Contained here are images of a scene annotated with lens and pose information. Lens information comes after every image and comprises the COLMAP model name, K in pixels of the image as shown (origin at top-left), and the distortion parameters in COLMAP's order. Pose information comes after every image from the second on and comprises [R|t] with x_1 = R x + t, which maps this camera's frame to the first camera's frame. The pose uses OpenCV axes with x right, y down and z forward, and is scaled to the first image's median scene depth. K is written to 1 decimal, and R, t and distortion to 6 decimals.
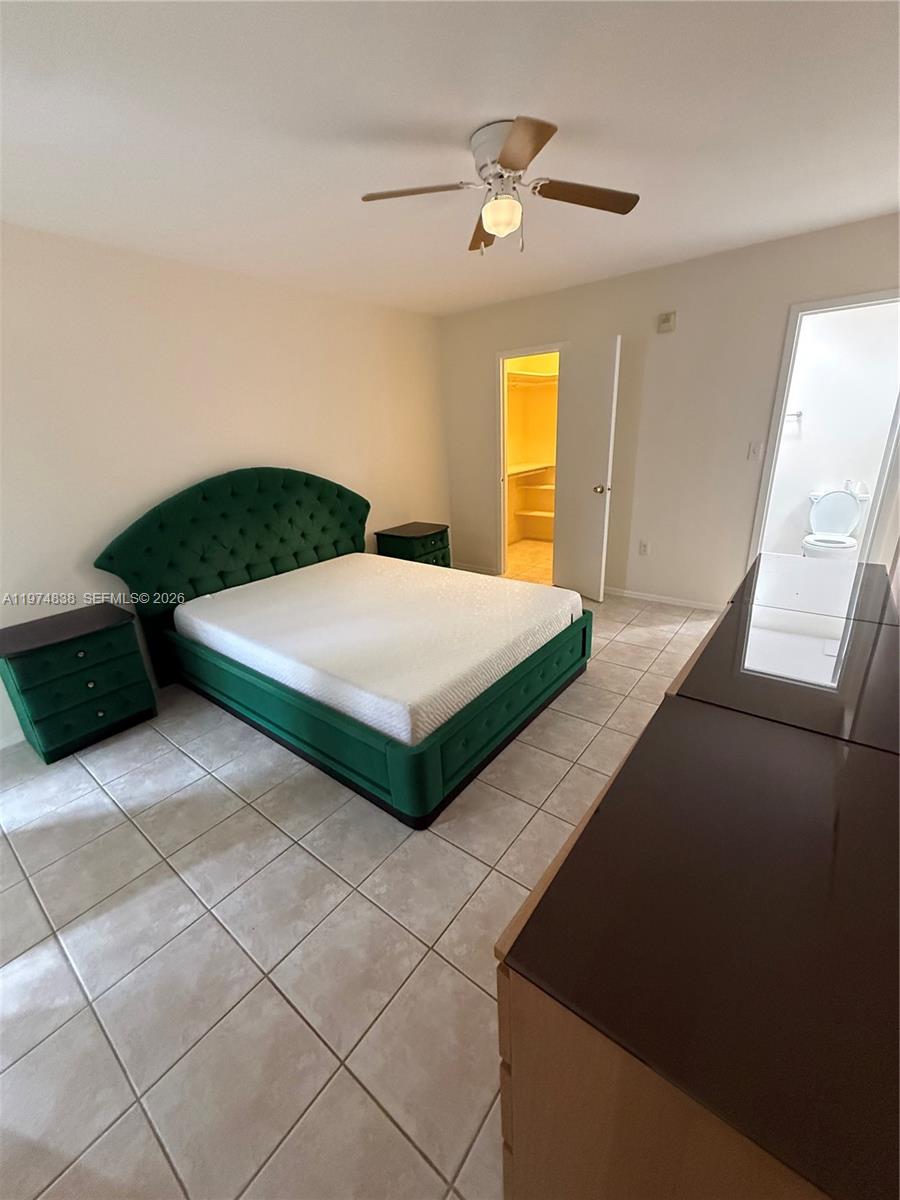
lens RADIAL K [[477.5, 0, 450.0], [0, 477.5, 593.6], [0, 0, 1]] dist [-0.007780, -0.000529]
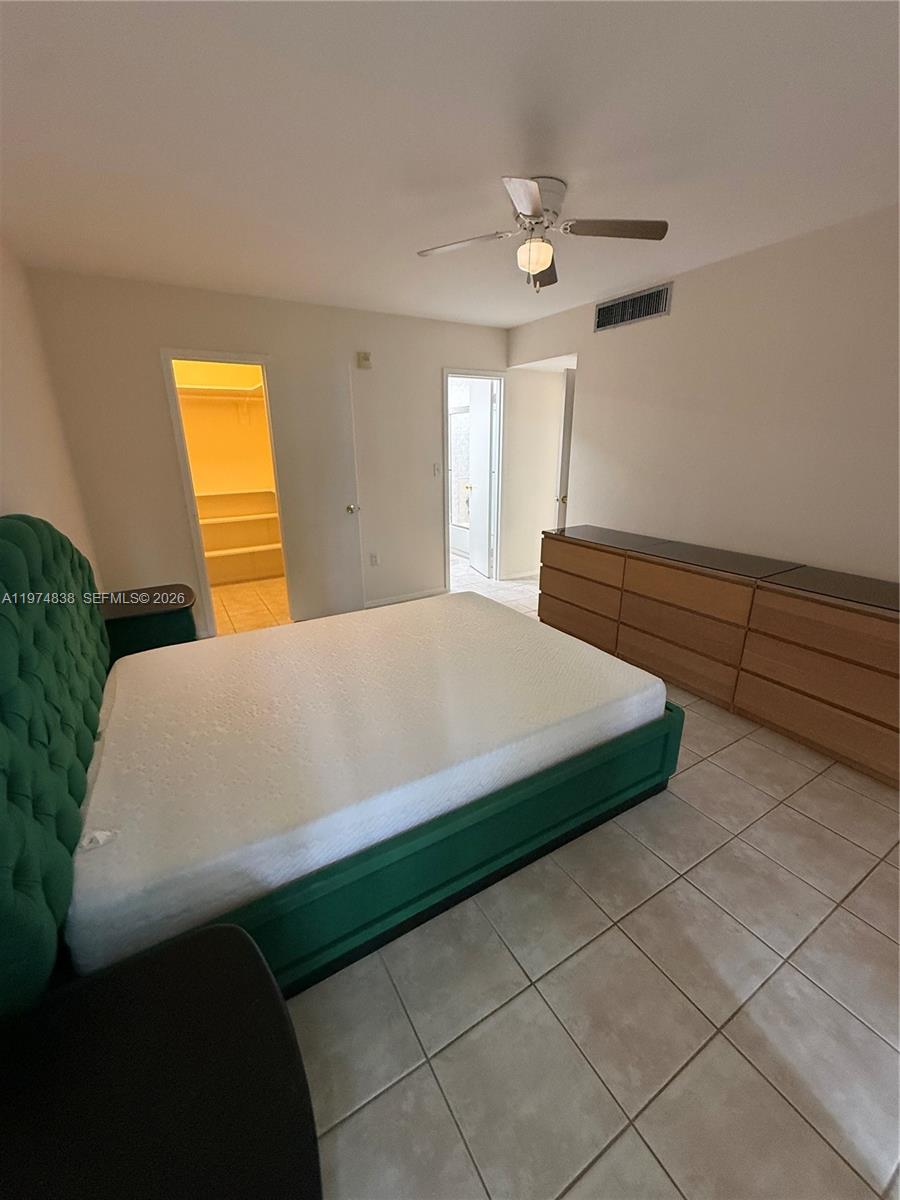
lens RADIAL K [[477.5, 0, 450.0], [0, 477.5, 593.6], [0, 0, 1]] dist [-0.007780, -0.000529]
pose [[0.360064, -0.239465, 0.901671, -1.180267], [0.301177, 0.944584, 0.130592, -0.244722], [-0.882976, 0.224541, 0.412232, 0.895869]]
